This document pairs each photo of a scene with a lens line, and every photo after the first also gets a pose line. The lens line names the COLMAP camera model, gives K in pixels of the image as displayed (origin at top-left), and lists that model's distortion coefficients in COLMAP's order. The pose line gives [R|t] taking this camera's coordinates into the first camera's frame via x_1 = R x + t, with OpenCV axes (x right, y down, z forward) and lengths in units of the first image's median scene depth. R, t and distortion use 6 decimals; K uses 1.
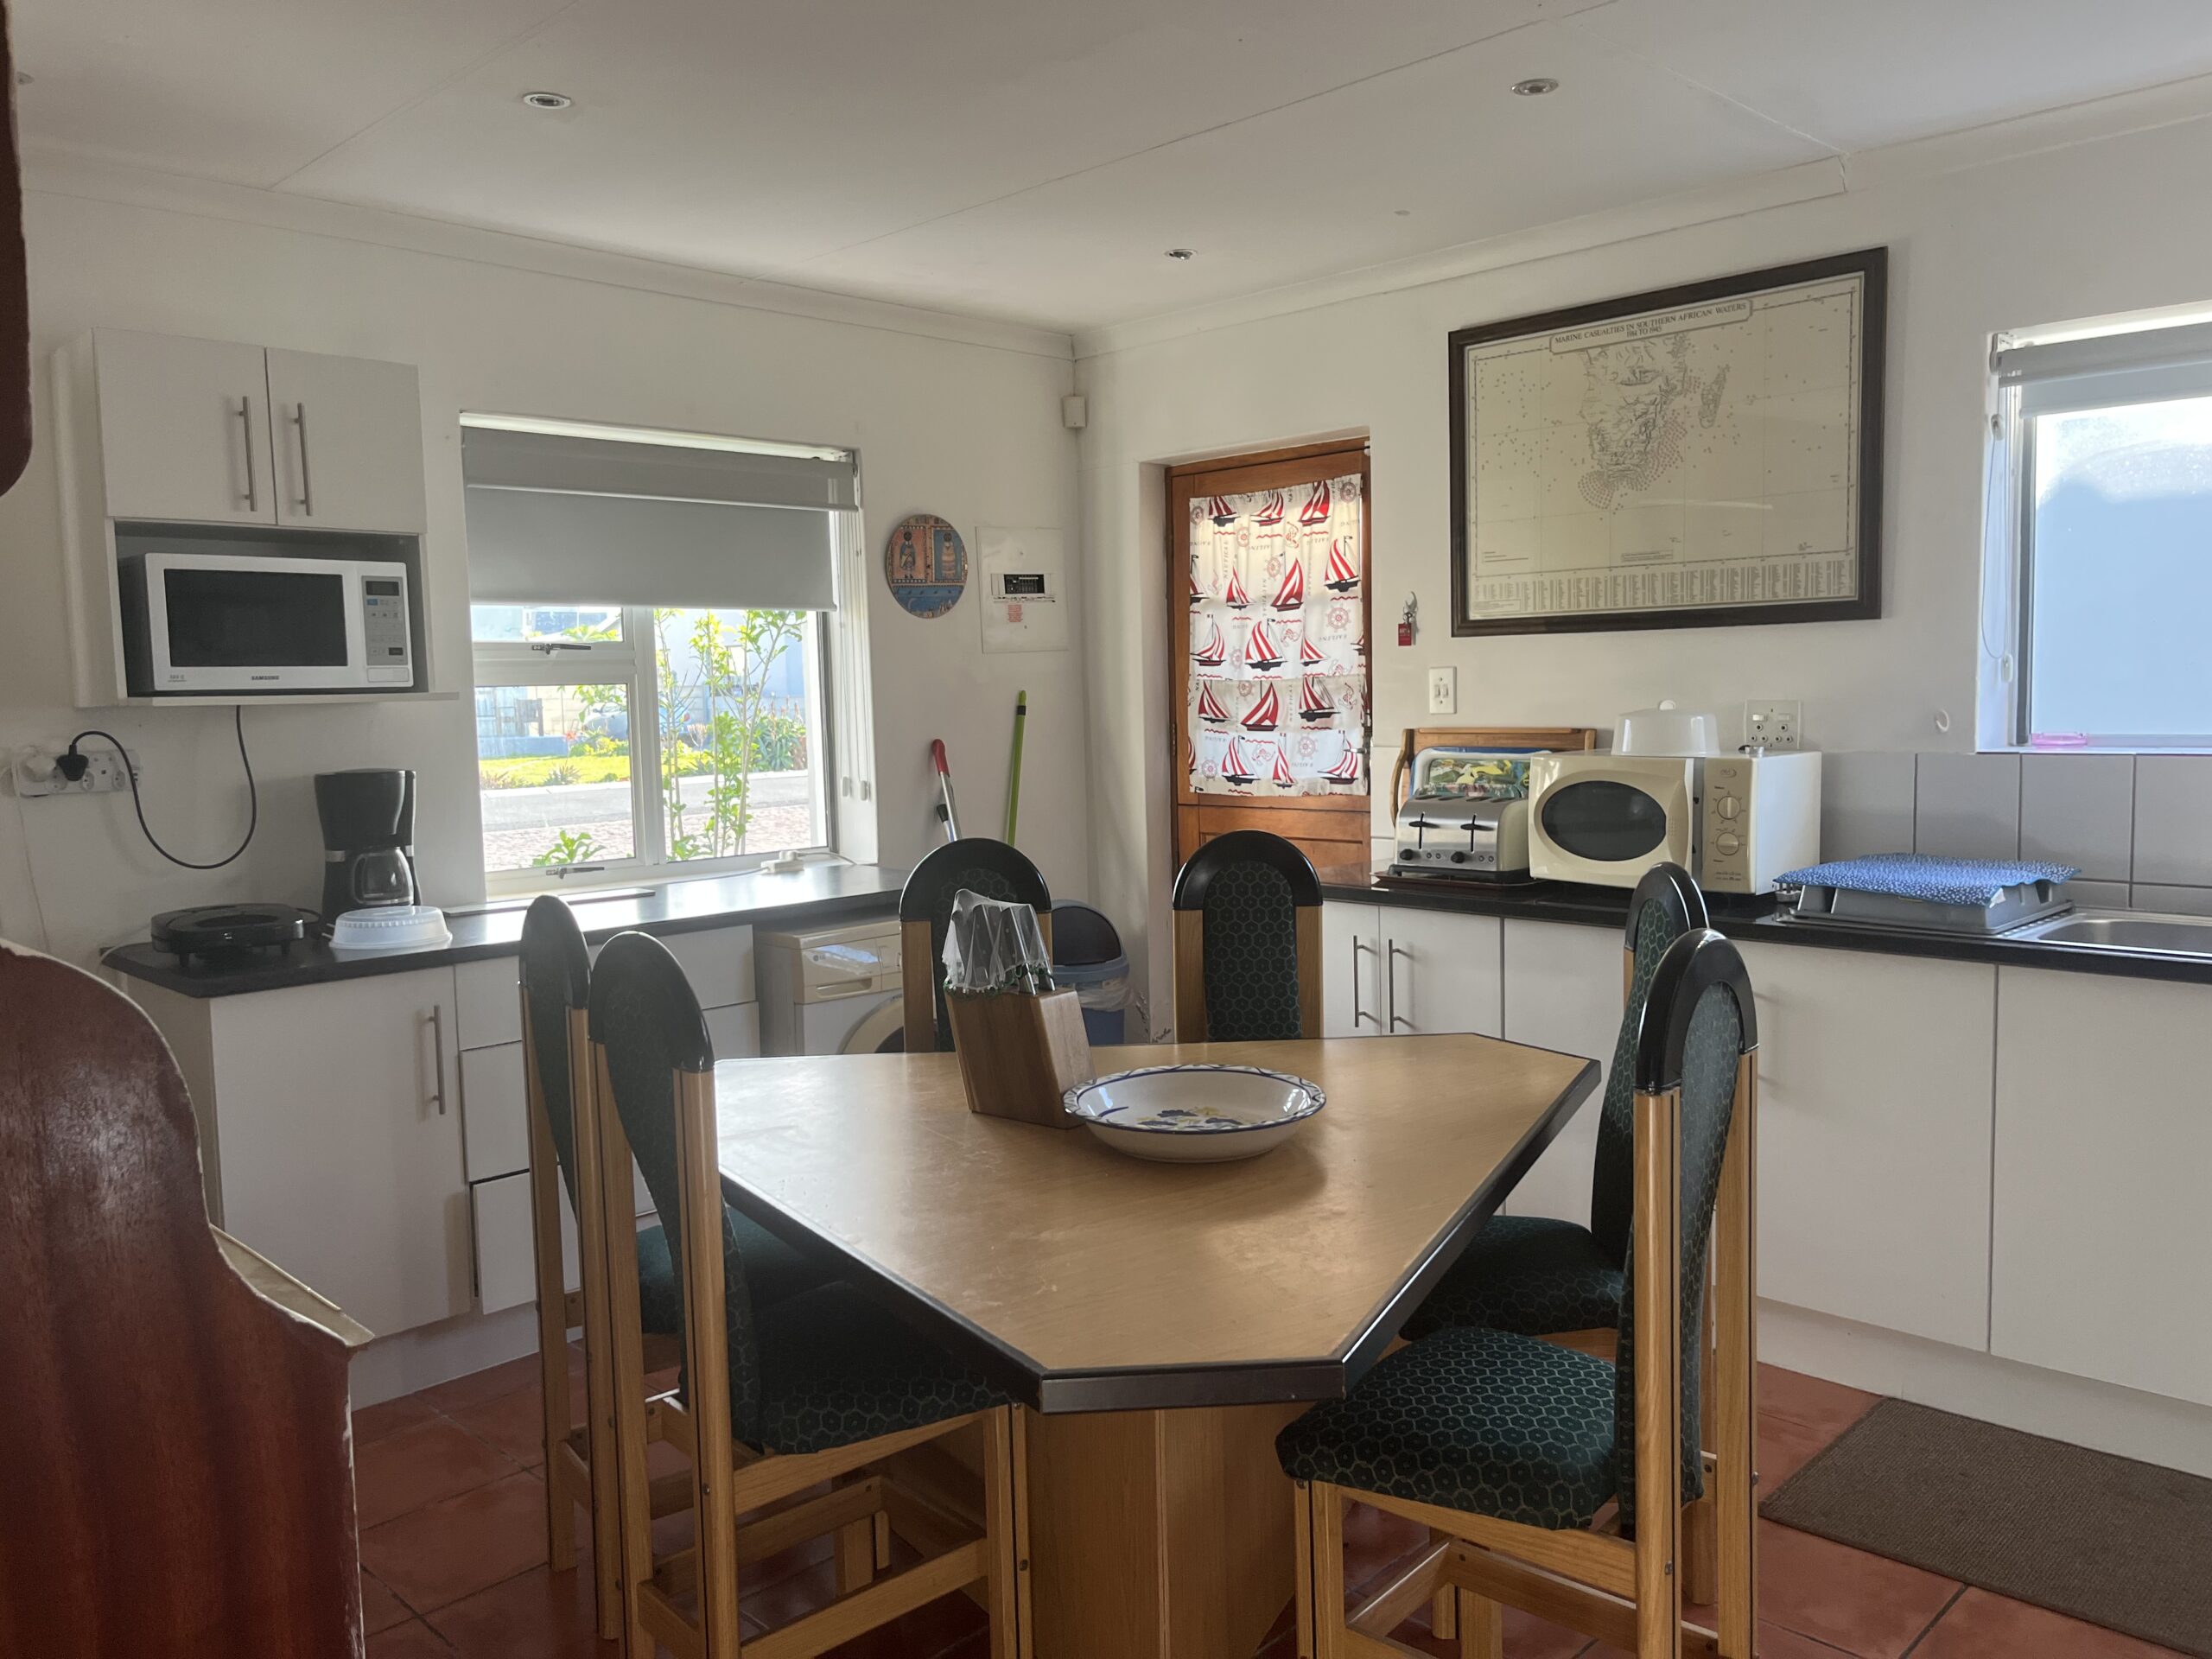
lens RADIAL K [[1677.0, 0, 1104.1], [0, 1677.0, 837.6], [0, 0, 1]] dist [0.069800, -0.096489]
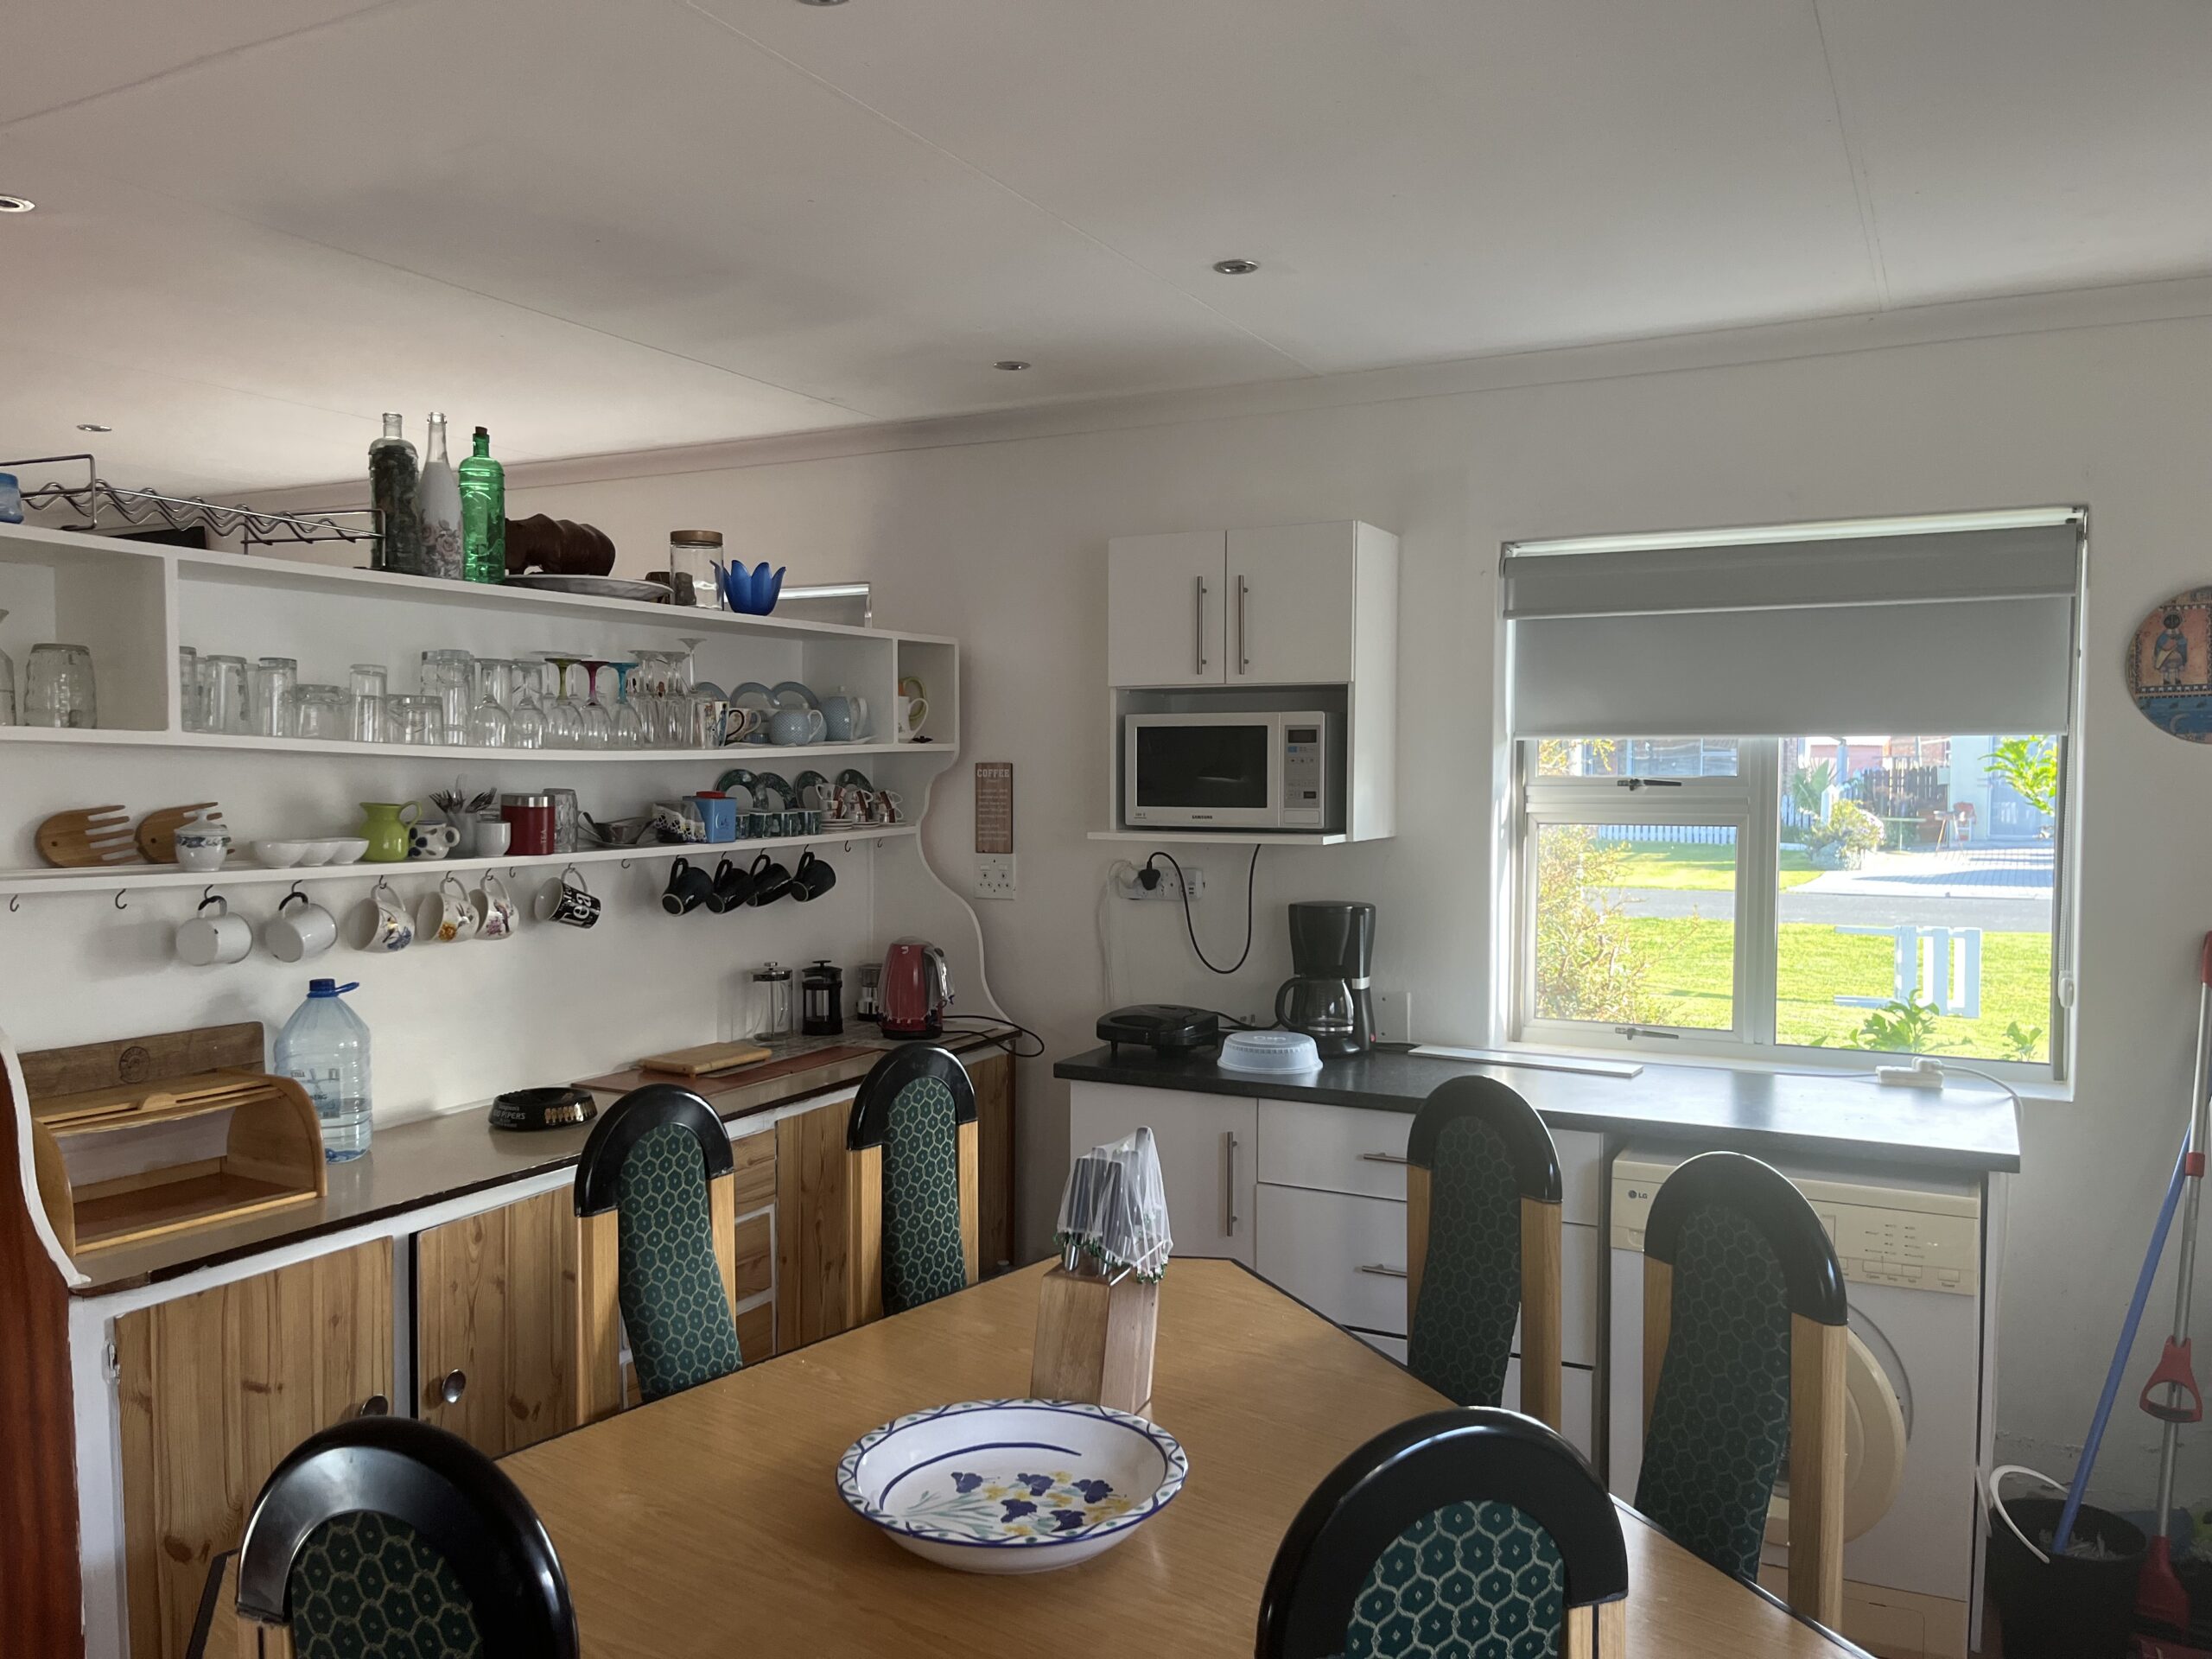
lens RADIAL K [[1677.0, 0, 1102.8], [0, 1677.0, 819.7], [0, 0, 1]] dist [0.069800, -0.096489]
pose [[0.273061, 0.052305, -0.960574, 0.559108], [-0.095968, 0.995021, 0.026900, -0.110945], [0.957198, 0.084840, 0.276721, 0.589601]]
